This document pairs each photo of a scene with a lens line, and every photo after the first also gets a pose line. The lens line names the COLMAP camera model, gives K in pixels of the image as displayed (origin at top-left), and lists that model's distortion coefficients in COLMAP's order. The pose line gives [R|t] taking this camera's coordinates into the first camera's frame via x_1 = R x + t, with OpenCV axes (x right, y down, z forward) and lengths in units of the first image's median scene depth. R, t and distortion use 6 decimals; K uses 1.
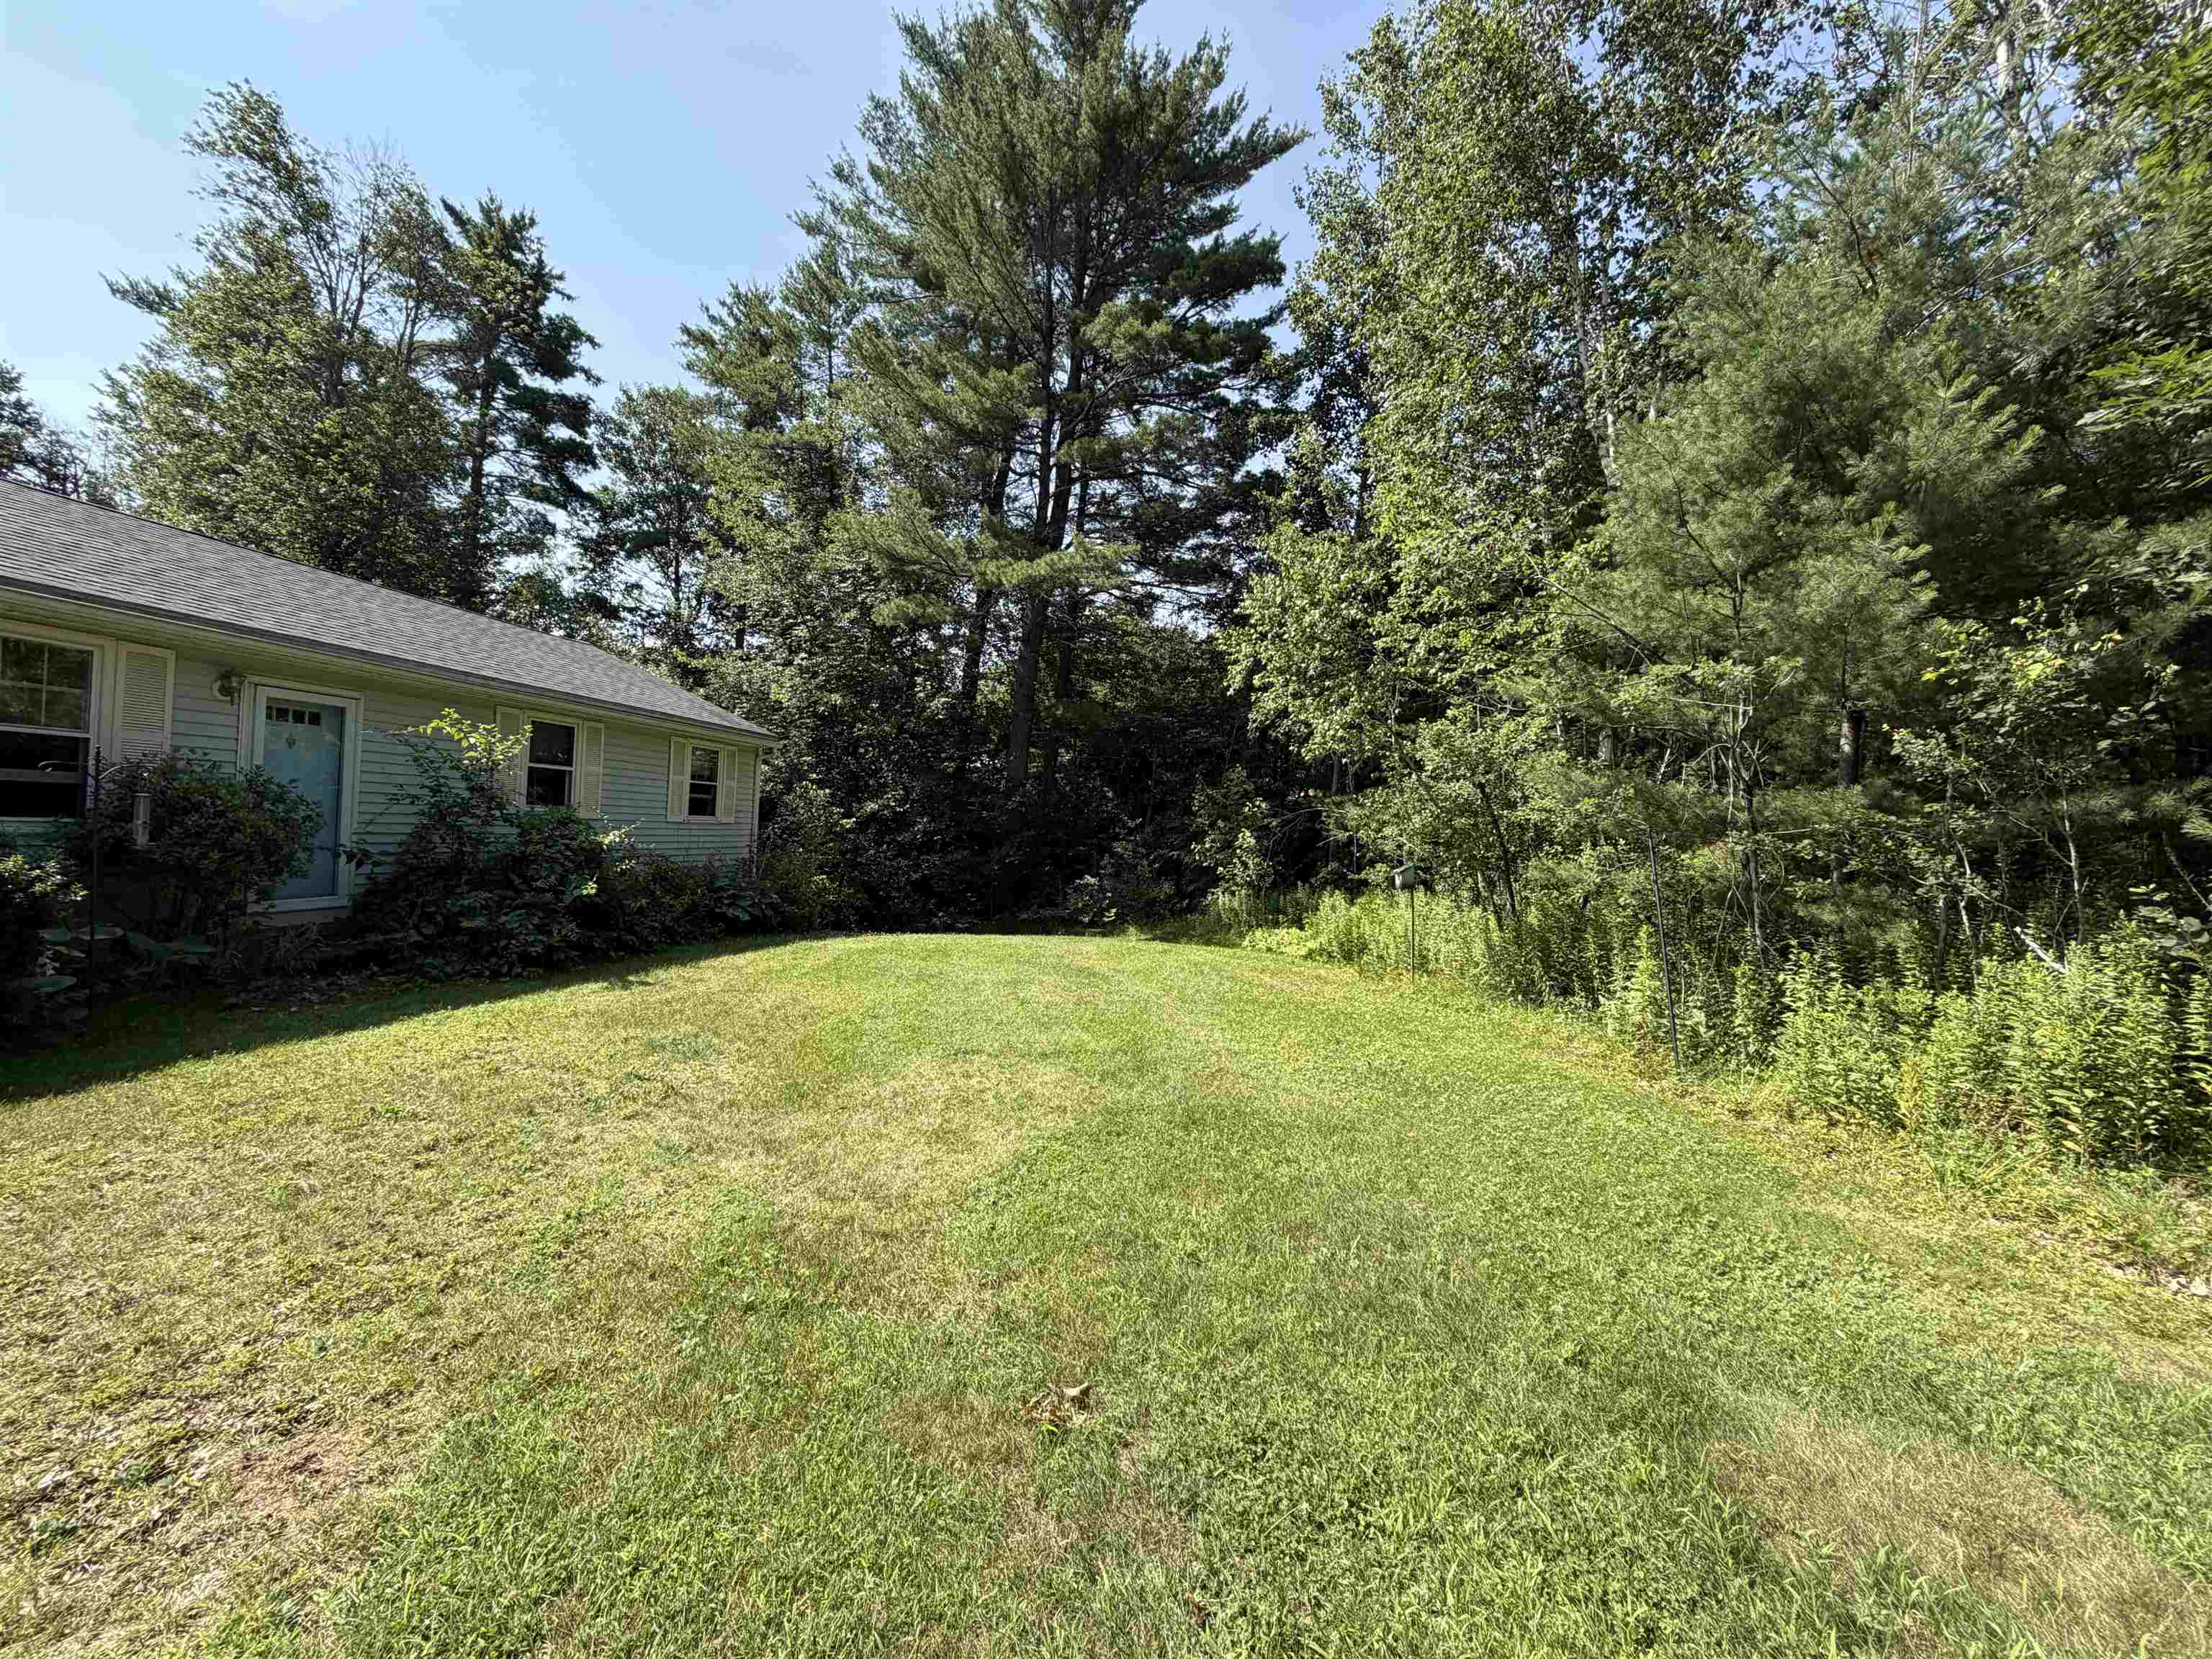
lens RADIAL K [[875.1, 0, 1099.8], [0, 875.1, 829.0], [0, 0, 1]] dist [-0.000015, -0.000291]
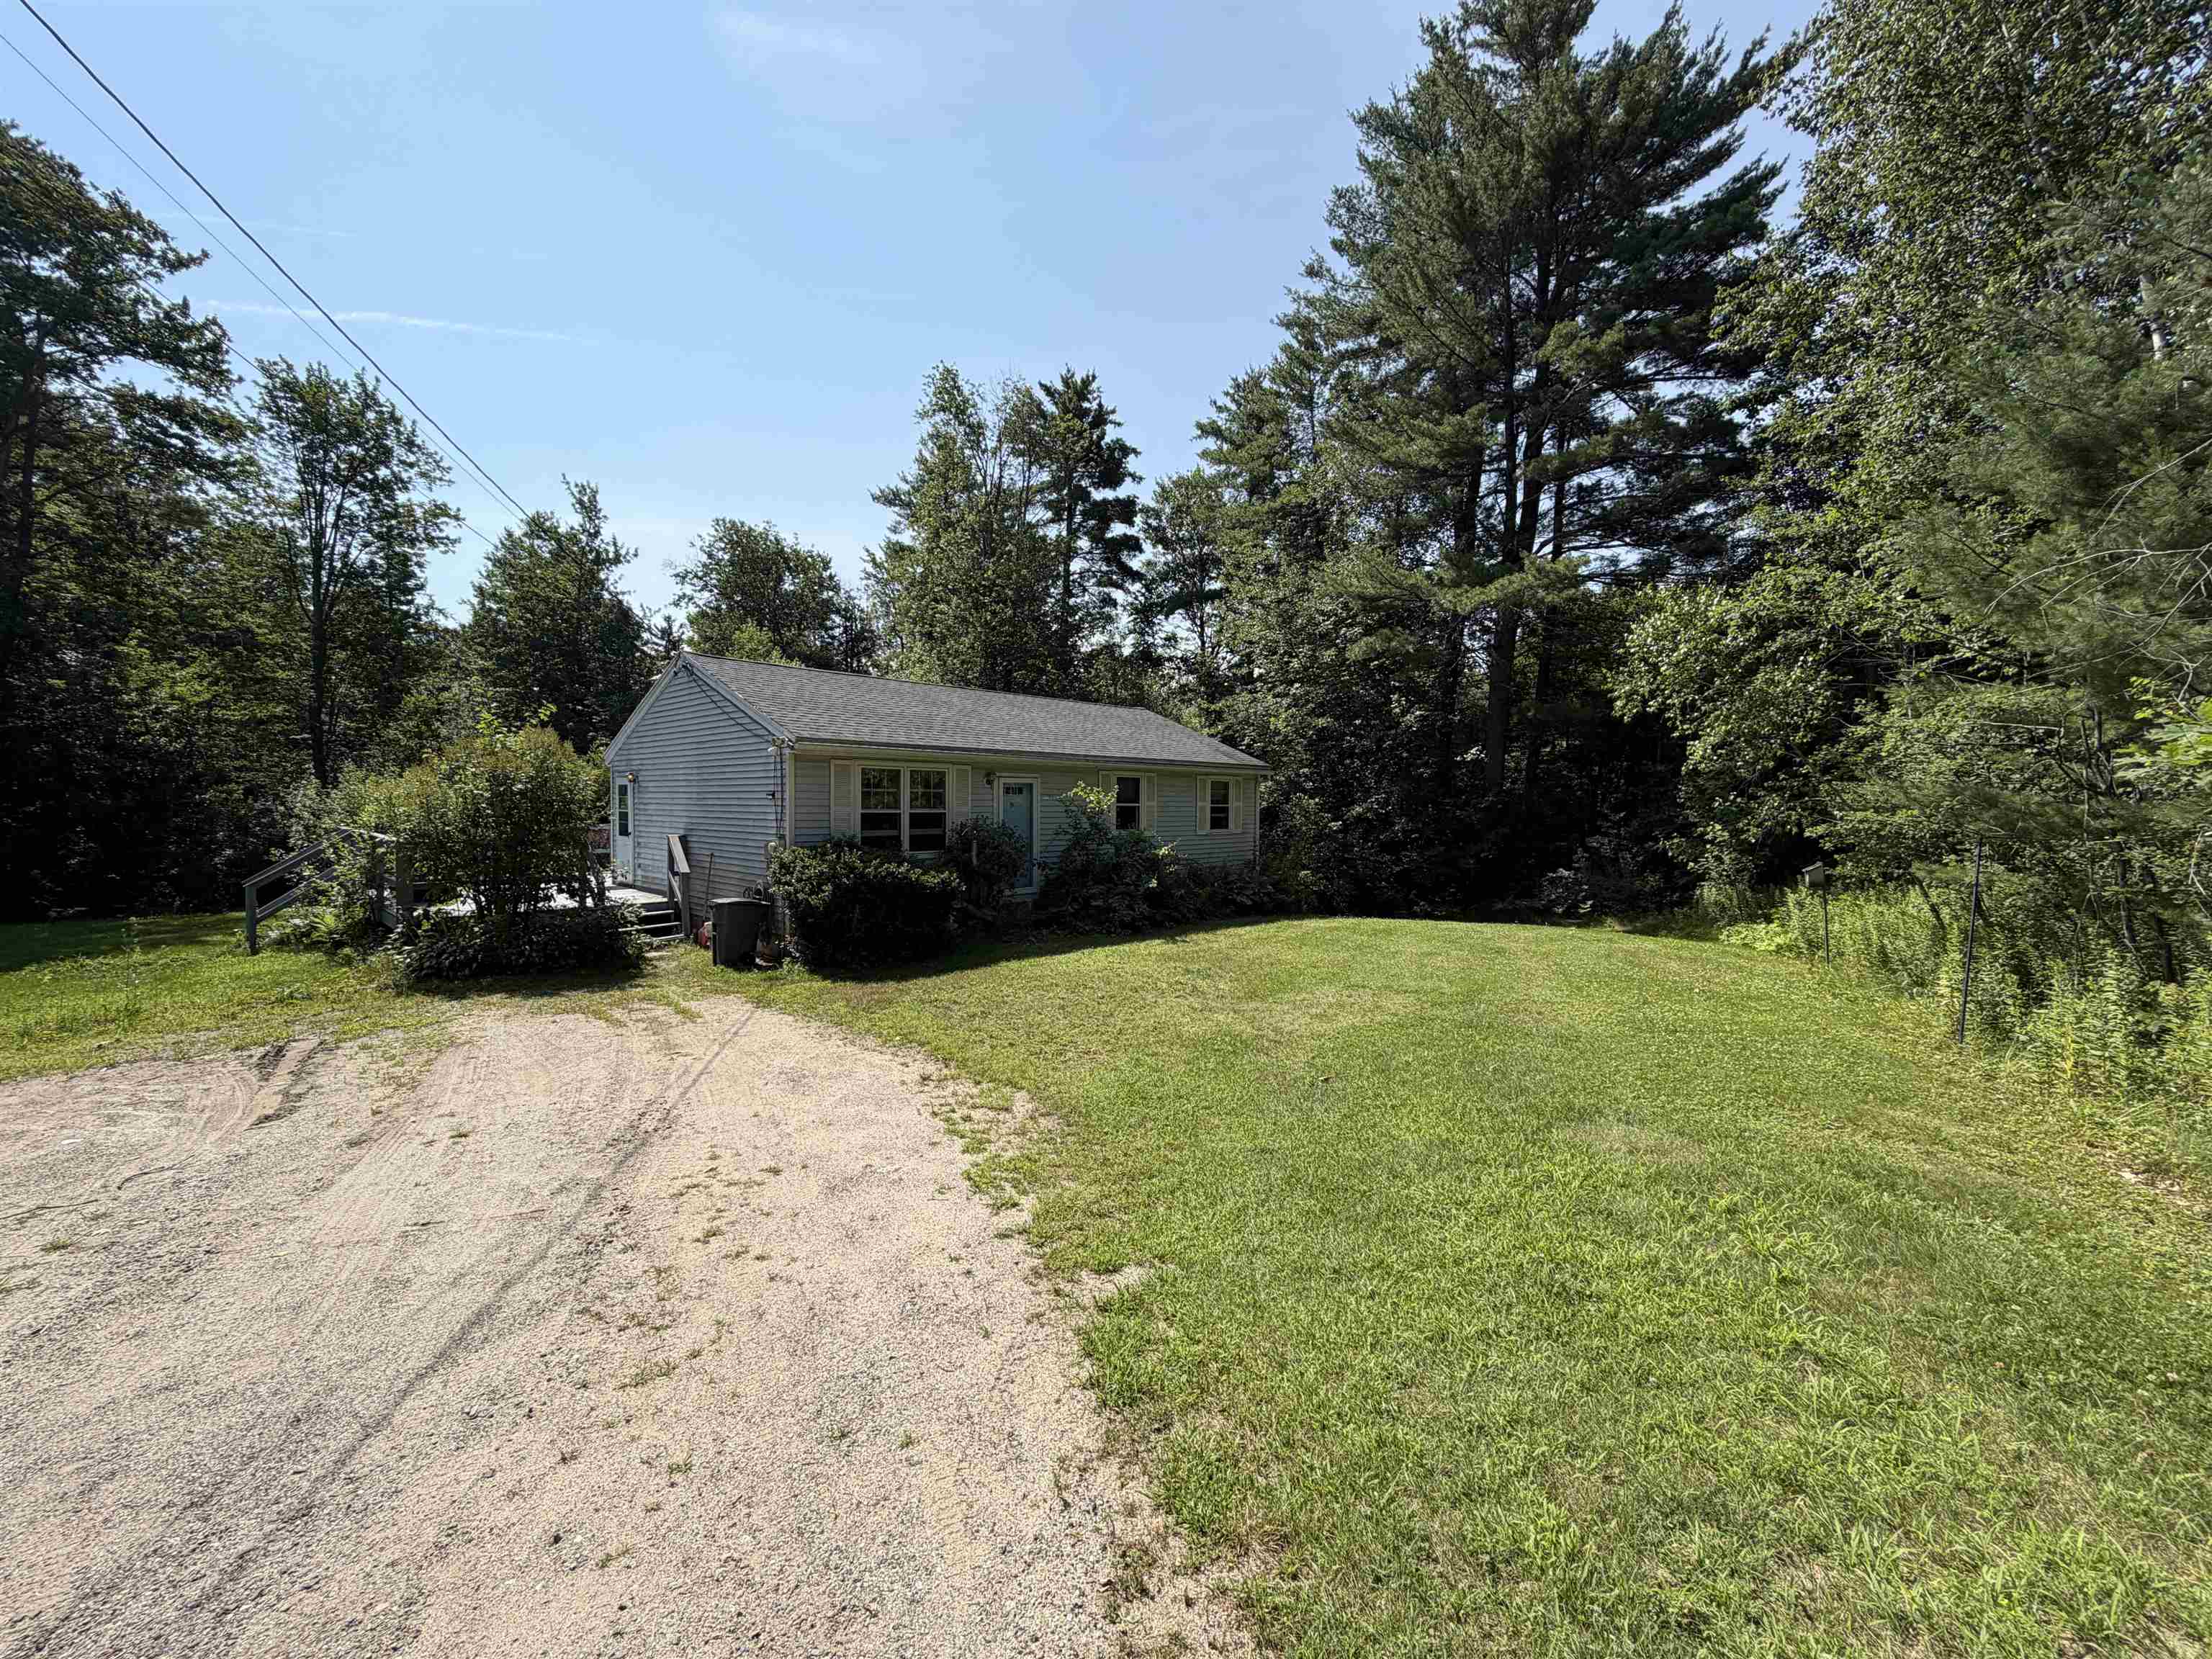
lens RADIAL K [[875.1, 0, 1099.8], [0, 875.1, 829.0], [0, 0, 1]] dist [-0.000015, -0.000291]
pose [[0.835978, -0.028111, -0.548043, 0.076967], [0.036004, 0.999345, 0.003660, -0.014149], [0.547581, -0.022791, 0.836442, -0.138793]]
